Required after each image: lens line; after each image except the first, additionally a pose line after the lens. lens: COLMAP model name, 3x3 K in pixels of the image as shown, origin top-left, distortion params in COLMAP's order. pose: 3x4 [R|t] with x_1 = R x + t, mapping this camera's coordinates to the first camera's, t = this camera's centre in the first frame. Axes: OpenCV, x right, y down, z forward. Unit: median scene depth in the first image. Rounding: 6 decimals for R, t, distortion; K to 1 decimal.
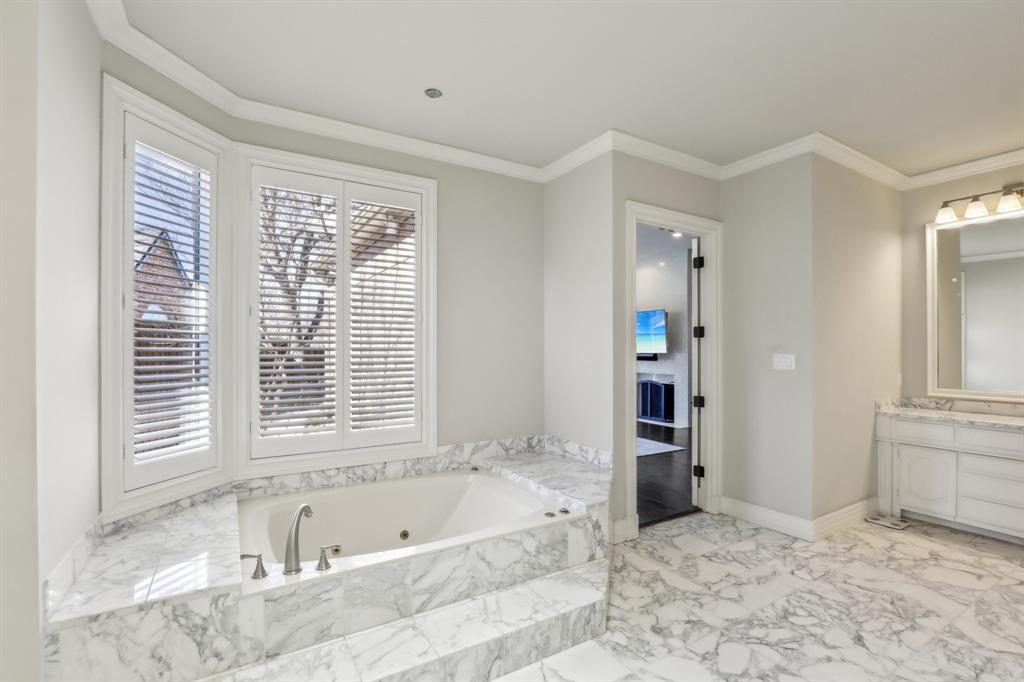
lens RADIAL K [[478.1, 0, 510.8], [0, 478.1, 347.9], [0, 0, 1]] dist [-0.018665, 0.000267]
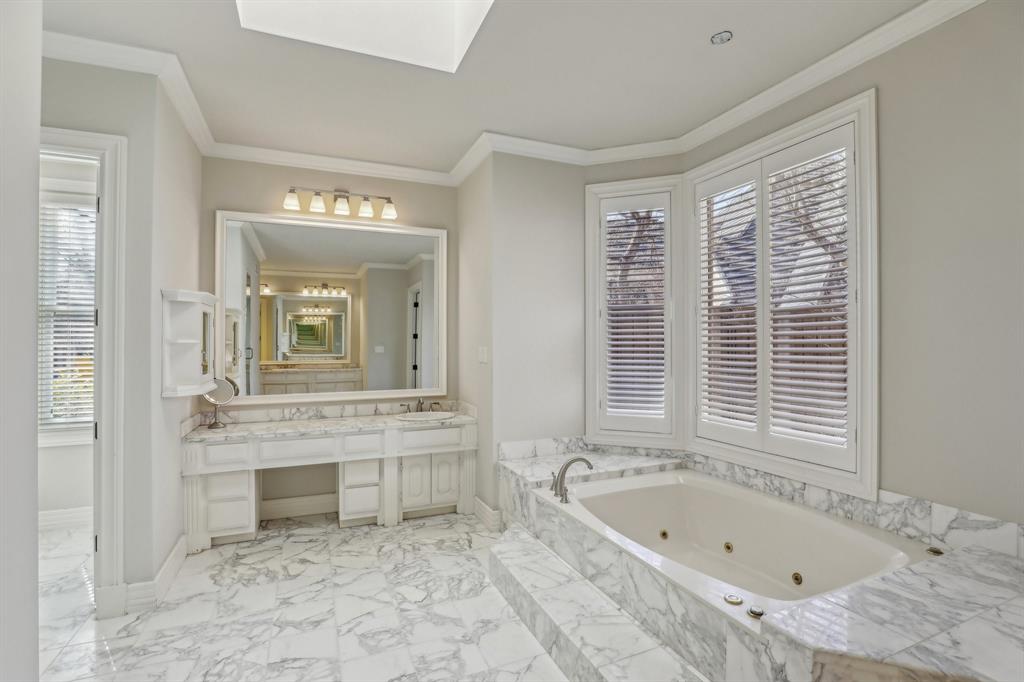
lens RADIAL K [[468.8, 0, 512.6], [0, 468.8, 346.6], [0, 0, 1]] dist [-0.020009, 0.001262]
pose [[-0.134922, 0.003822, -0.990849, 0.640972], [0.004207, 0.999986, 0.003284, 0.006050], [0.990847, -0.003725, -0.134936, 0.686858]]
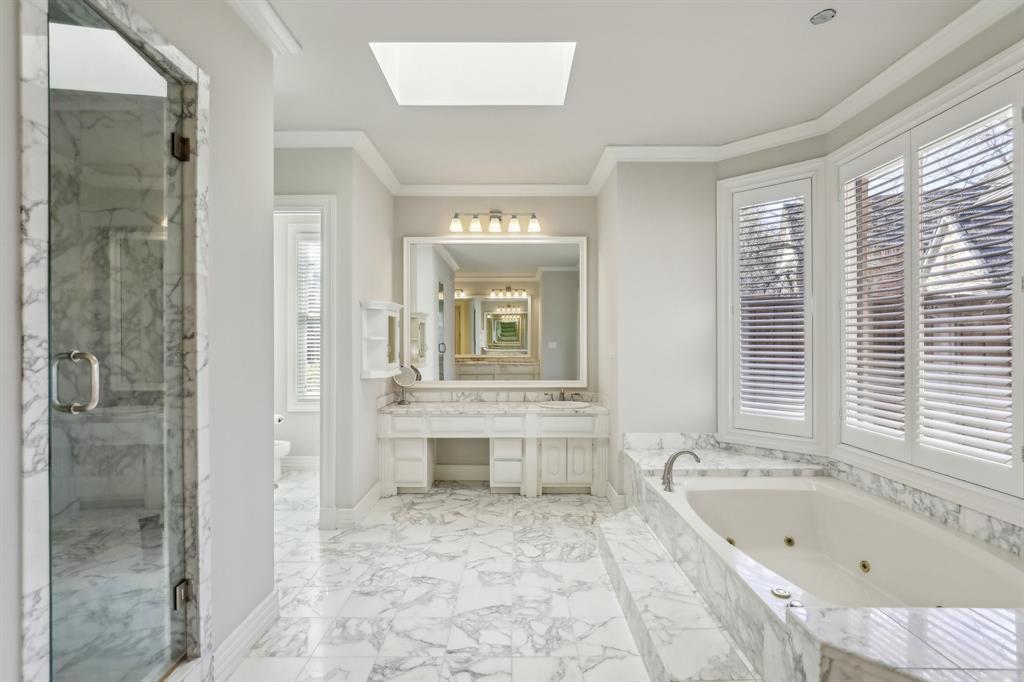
lens RADIAL K [[463.0, 0, 524.1], [0, 463.0, 347.2], [0, 0, 1]] dist [0.000647, 0.007239]
pose [[-0.498970, 0.010633, -0.866554, 0.698428], [0.000281, 0.999927, 0.012108, 0.005114], [0.866619, 0.005798, -0.498936, 0.877090]]
